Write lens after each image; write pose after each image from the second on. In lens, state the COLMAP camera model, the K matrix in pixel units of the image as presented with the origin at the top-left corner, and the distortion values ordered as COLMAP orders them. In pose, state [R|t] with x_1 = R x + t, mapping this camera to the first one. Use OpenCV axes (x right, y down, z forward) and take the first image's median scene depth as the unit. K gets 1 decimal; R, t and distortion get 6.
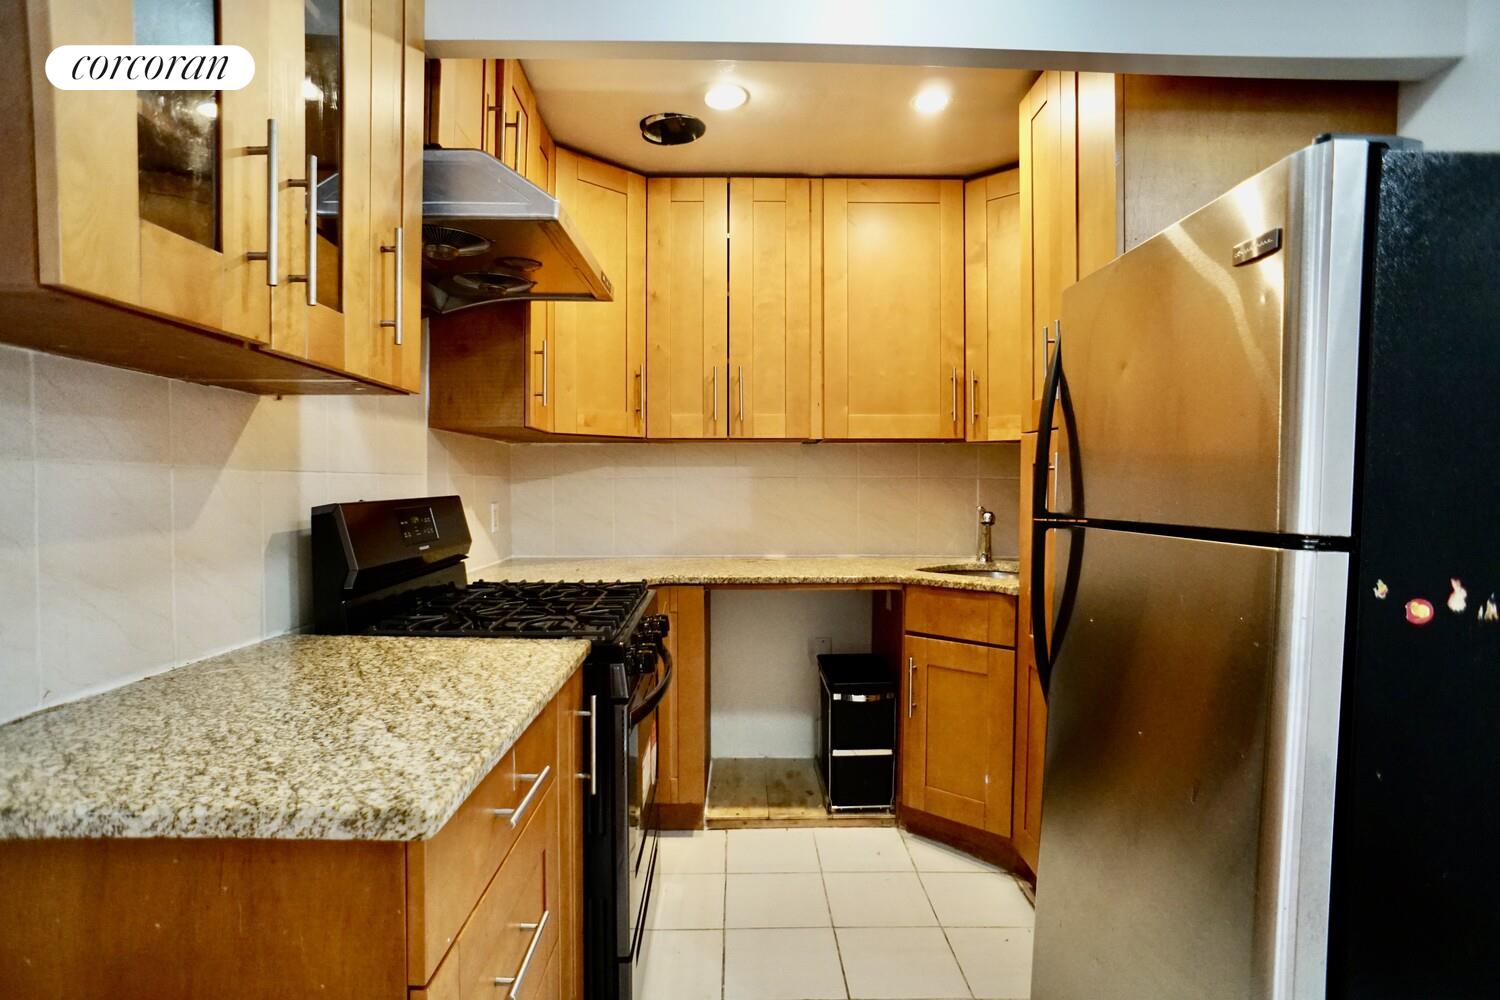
lens RADIAL K [[763.4, 0, 749.5], [0, 763.4, 522.2], [0, 0, 1]] dist [-0.000571, 0.000064]
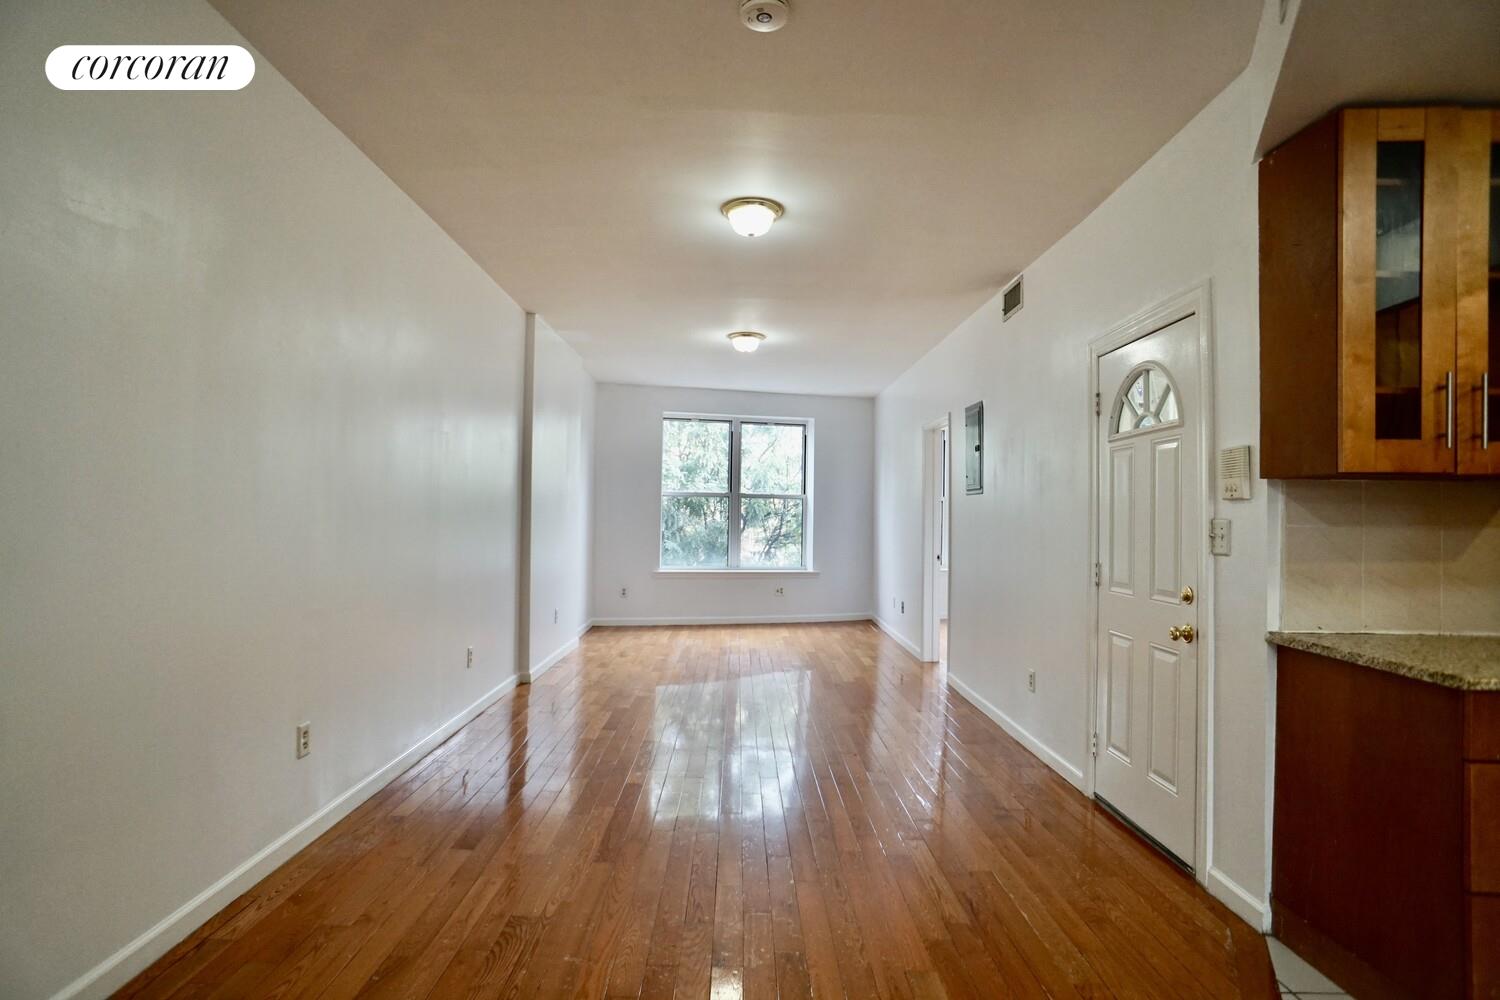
lens RADIAL K [[763.4, 0, 749.5], [0, 763.4, 522.2], [0, 0, 1]] dist [-0.000571, 0.000064]
pose [[0.006704, -0.006291, -0.999958, 1.934034], [-0.058388, 0.998272, -0.006672, 0.044349], [0.998271, 0.058430, 0.006325, -1.248400]]
